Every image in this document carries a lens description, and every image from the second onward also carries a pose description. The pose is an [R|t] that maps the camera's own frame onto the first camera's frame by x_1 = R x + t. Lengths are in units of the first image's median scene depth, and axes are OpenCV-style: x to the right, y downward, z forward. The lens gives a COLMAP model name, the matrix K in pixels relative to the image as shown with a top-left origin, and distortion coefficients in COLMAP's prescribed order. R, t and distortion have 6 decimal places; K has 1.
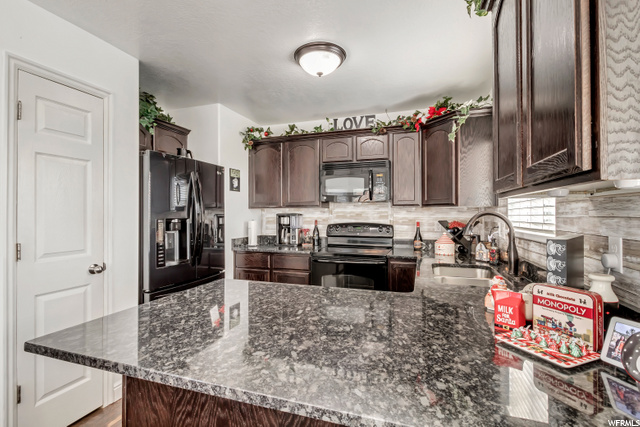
lens RADIAL K [[304.5, 0, 318.8], [0, 304.5, 211.9], [0, 0, 1]] dist [-0.000588, 0.000321]
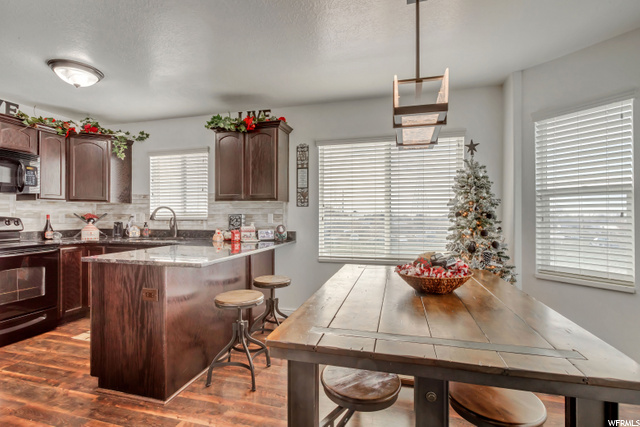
lens RADIAL K [[304.5, 0, 318.8], [0, 304.5, 211.9], [0, 0, 1]] dist [-0.000588, 0.000321]
pose [[-0.062837, 0.012129, 0.997950, -0.822966], [-0.005630, 0.999906, -0.012508, 0.030758], [-0.998008, -0.006404, -0.062763, 0.093557]]
